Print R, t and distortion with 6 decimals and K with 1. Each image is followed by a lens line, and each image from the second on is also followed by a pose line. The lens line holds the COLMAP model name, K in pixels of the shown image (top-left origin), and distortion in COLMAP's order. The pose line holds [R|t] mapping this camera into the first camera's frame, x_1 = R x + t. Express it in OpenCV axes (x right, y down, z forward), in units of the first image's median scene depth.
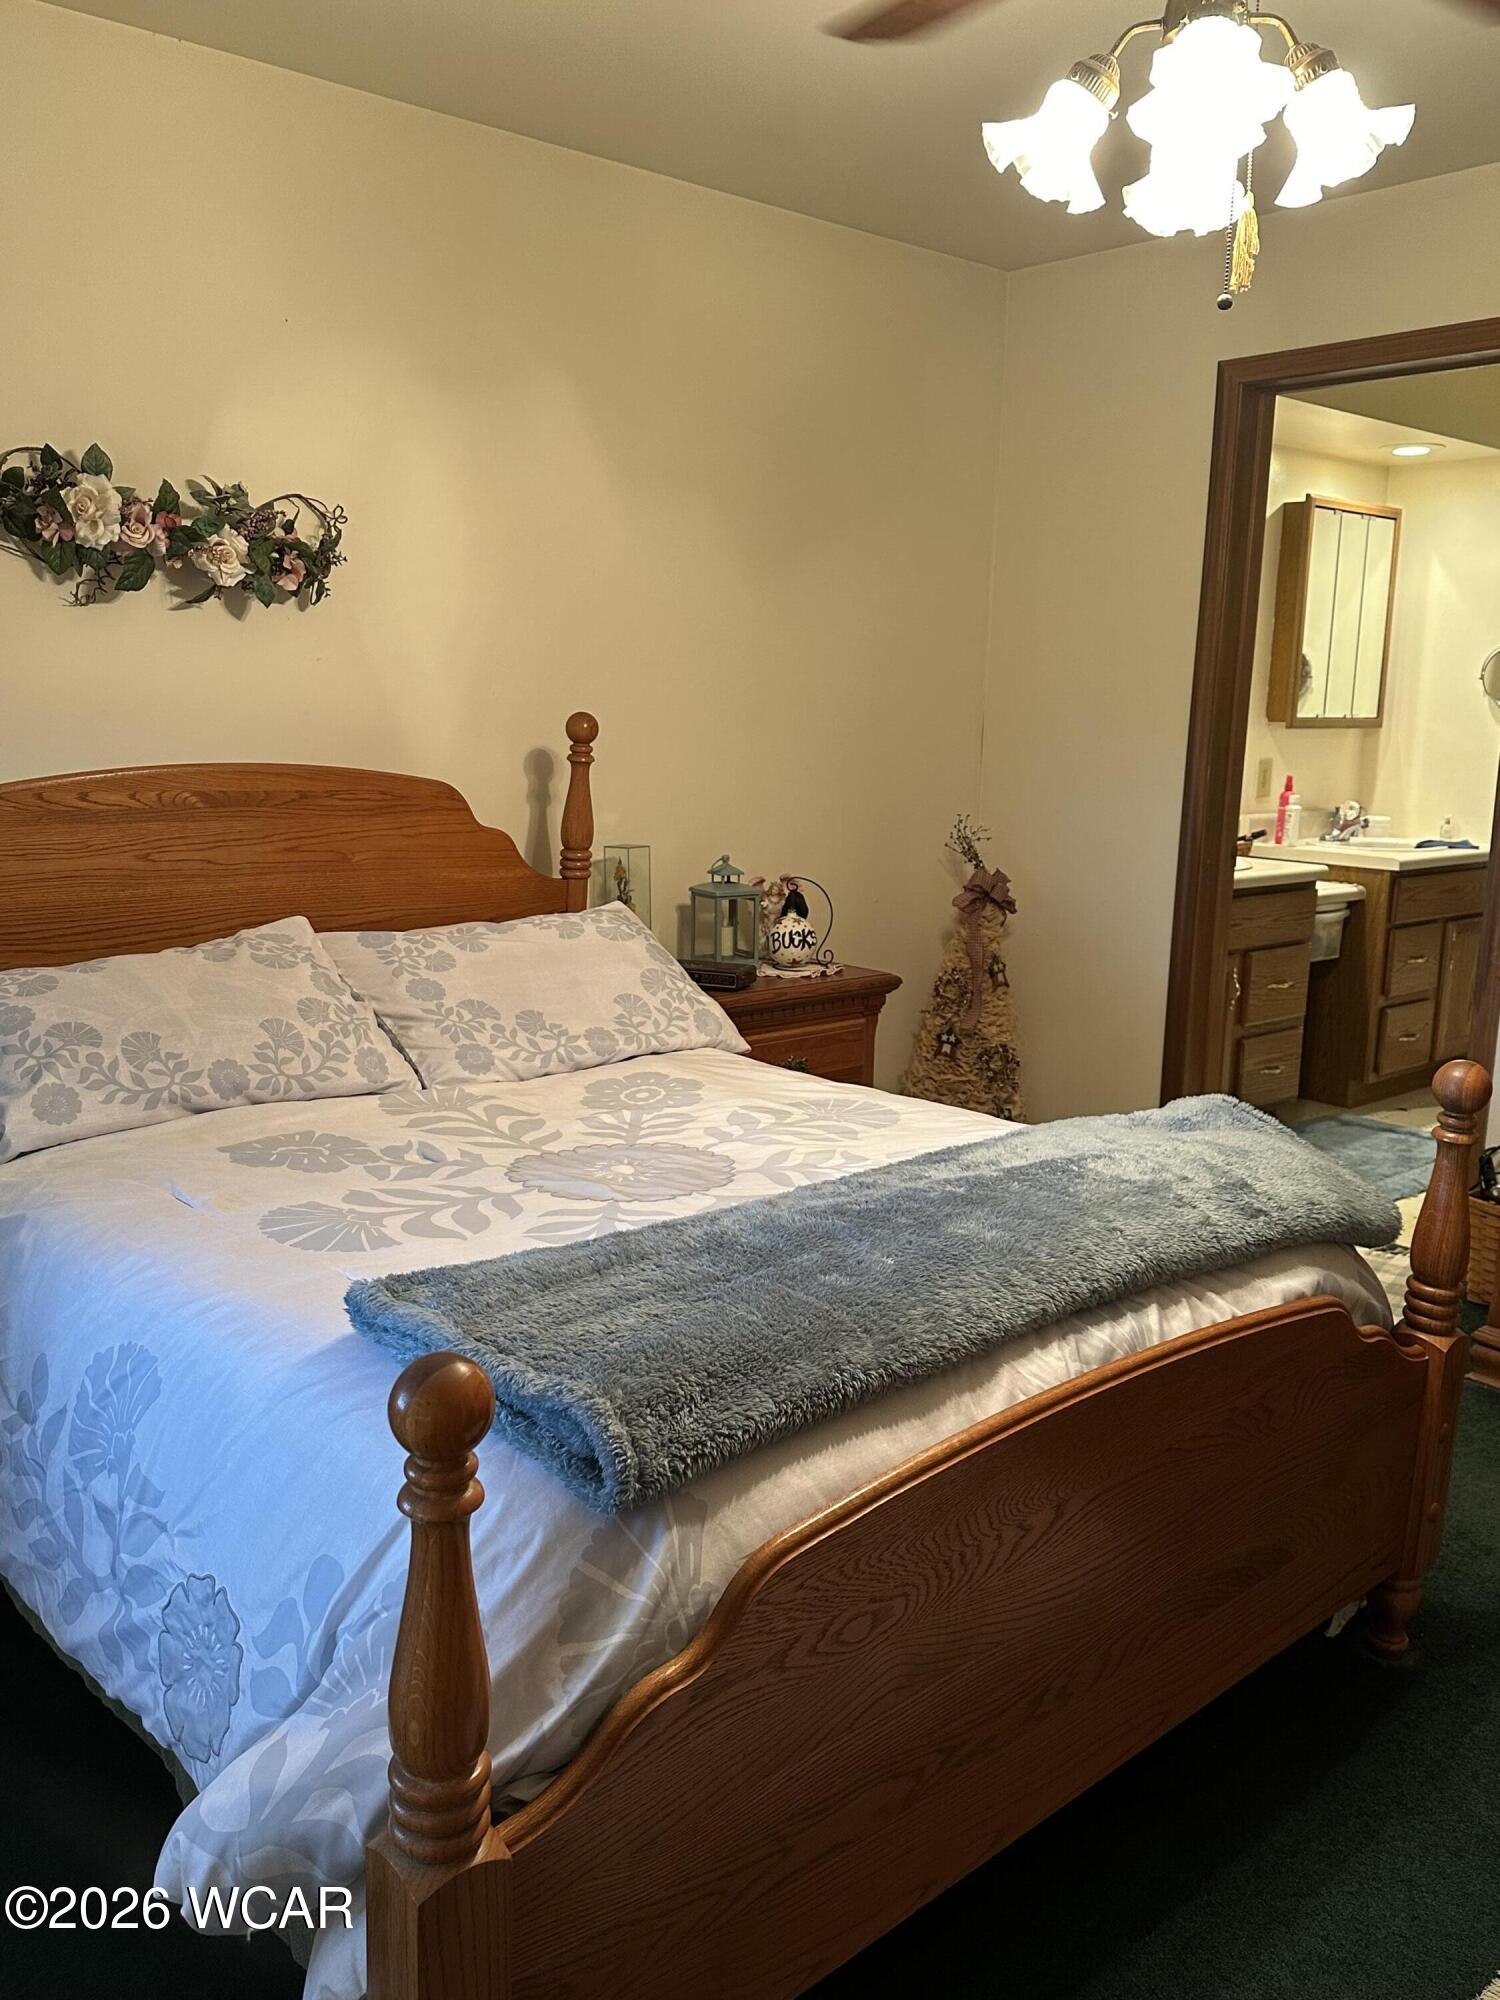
lens RADIAL K [[1550.2, 0, 750.0], [0, 1550.2, 1000.0], [0, 0, 1]] dist [0.052897, 0.000705]
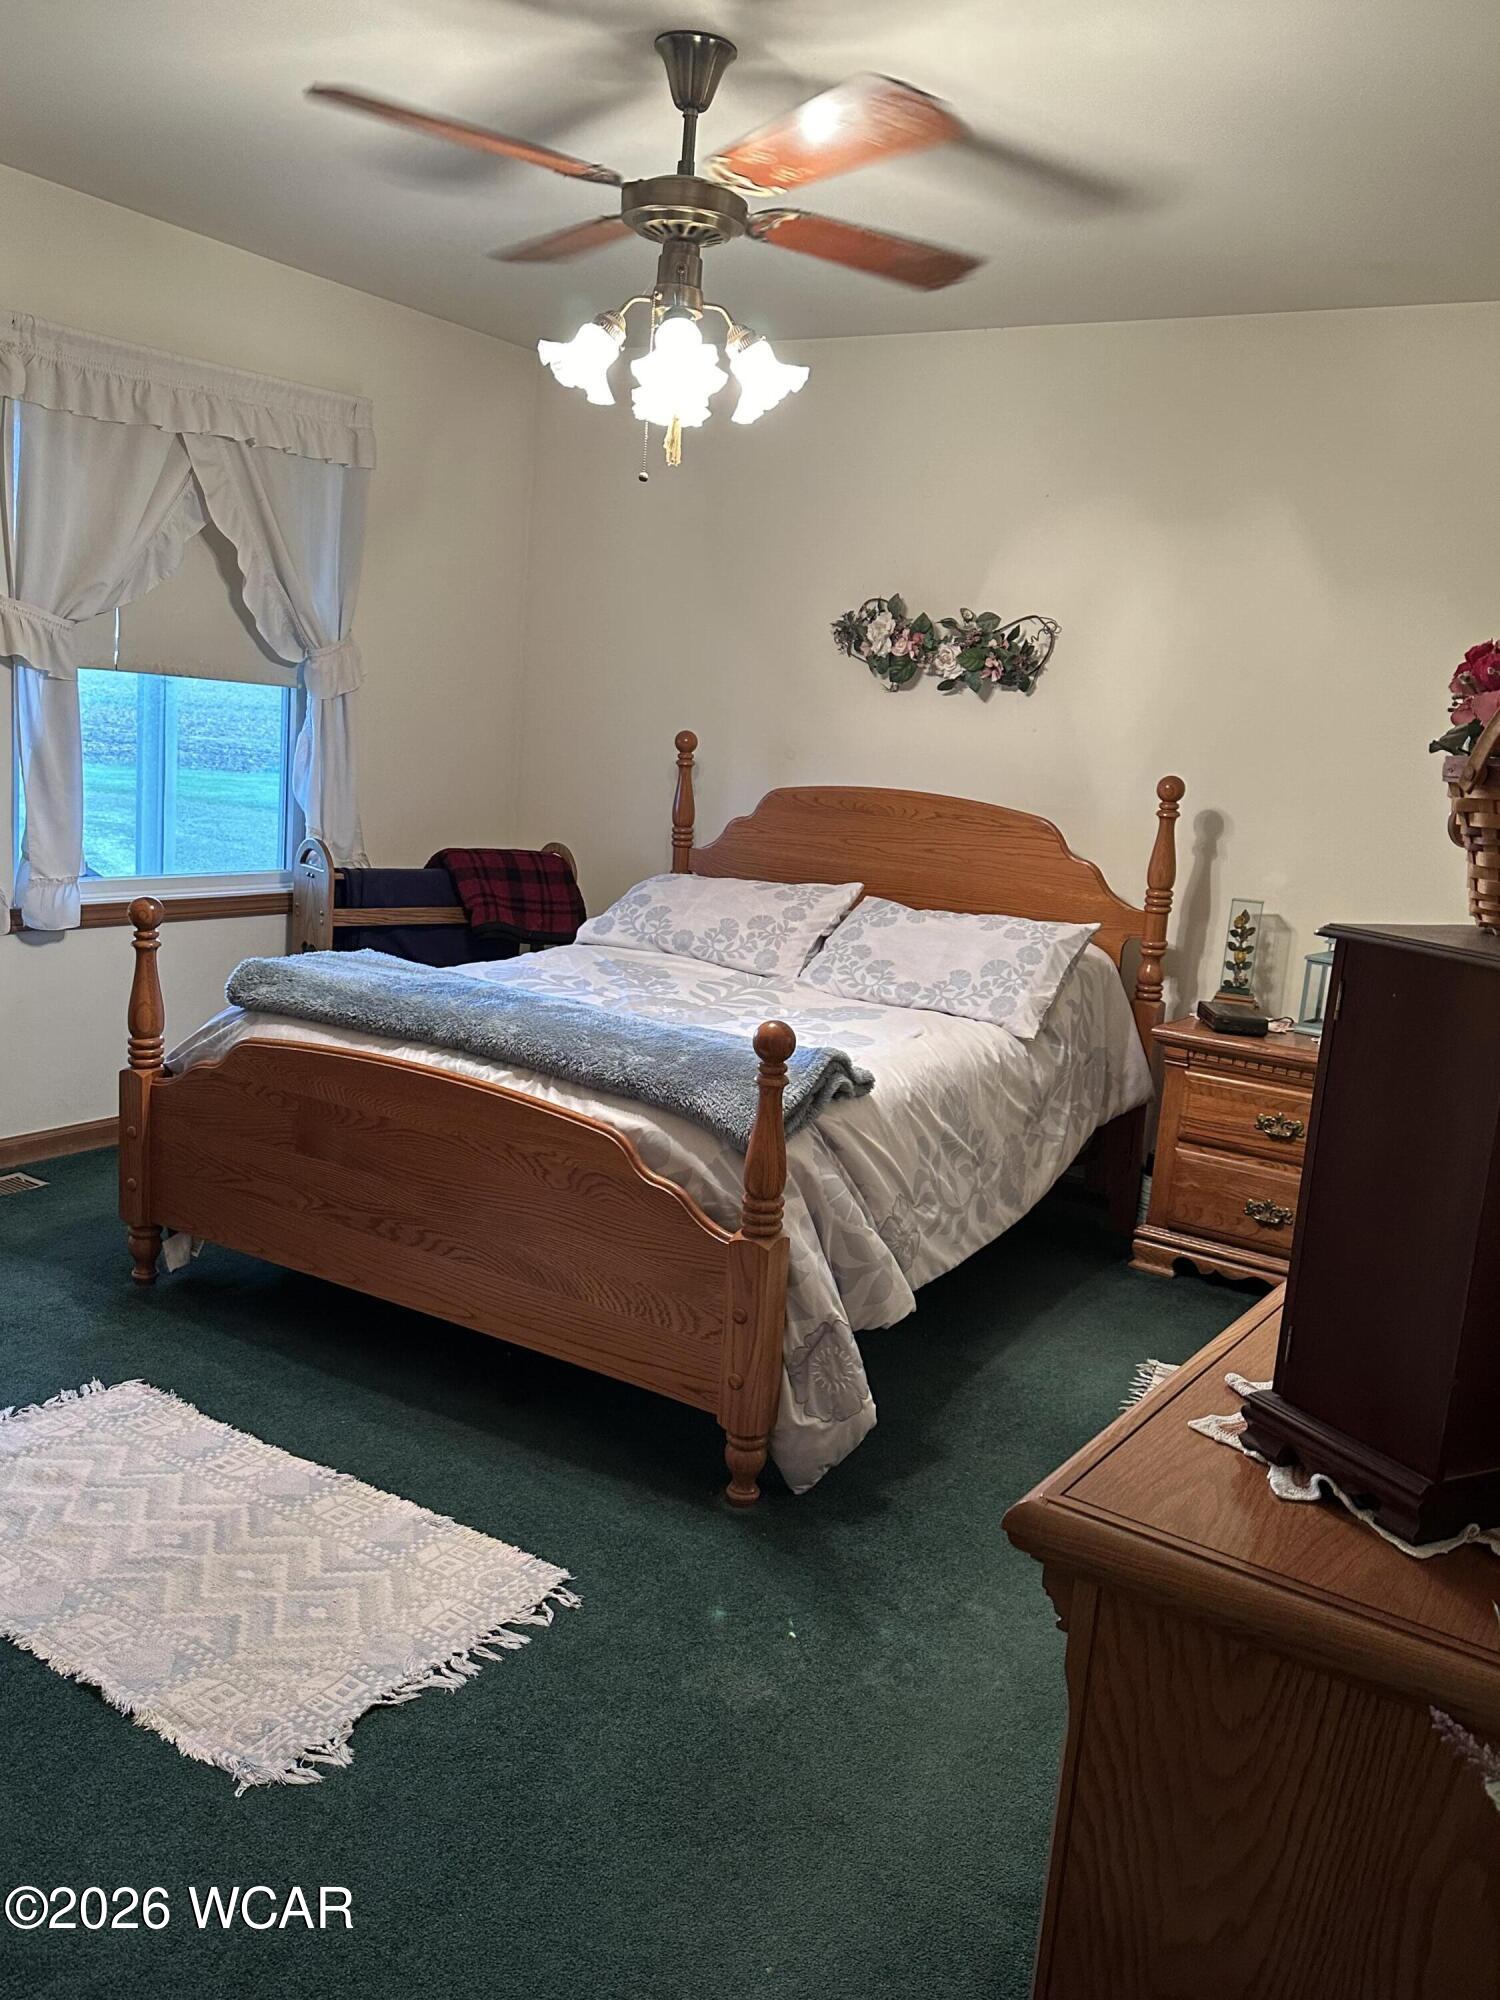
lens RADIAL K [[1550.2, 0, 750.0], [0, 1550.2, 1000.0], [0, 0, 1]] dist [0.052897, 0.000705]
pose [[0.315589, 0.186589, -0.930370, 1.124315], [-0.248953, 0.962411, 0.108569, -0.079810], [0.915656, 0.197355, 0.350178, 0.355422]]
